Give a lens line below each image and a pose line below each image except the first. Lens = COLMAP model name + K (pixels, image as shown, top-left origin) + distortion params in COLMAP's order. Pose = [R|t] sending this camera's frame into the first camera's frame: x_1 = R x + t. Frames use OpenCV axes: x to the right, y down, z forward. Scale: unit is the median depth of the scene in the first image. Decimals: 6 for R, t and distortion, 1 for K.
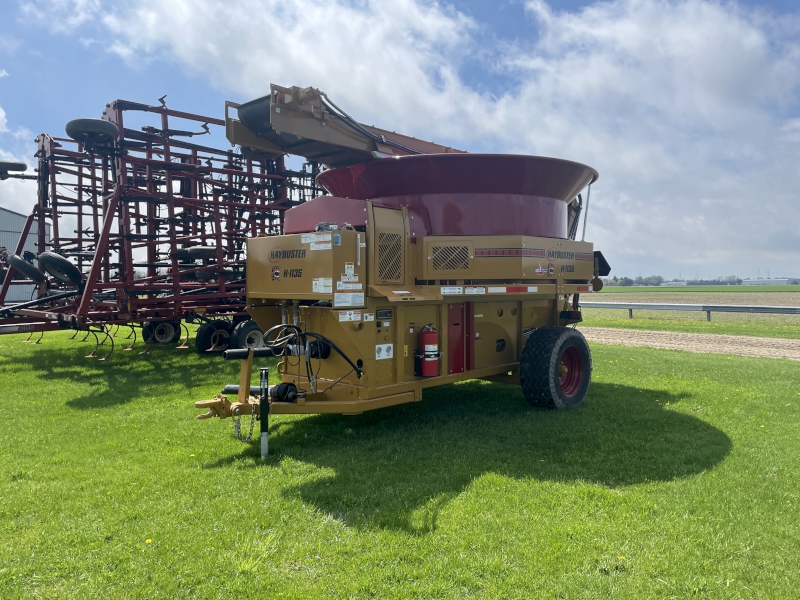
lens RADIAL K [[603.8, 0, 420.4], [0, 603.8, 299.3], [0, 0, 1]] dist [0.026912, -0.003691]
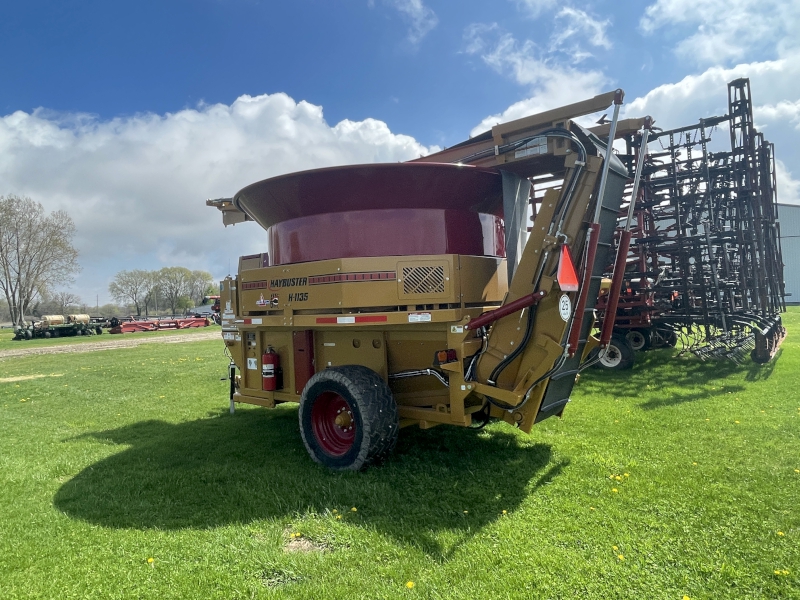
lens RADIAL K [[530.0, 0, 408.3], [0, 530.0, 299.6], [0, 0, 1]] dist [0.006659, -0.000499]
pose [[0.051749, -0.007760, -0.998630, 1.136780], [0.007845, 0.999942, -0.007364, -0.046398], [0.998629, -0.007453, 0.051807, 1.271494]]
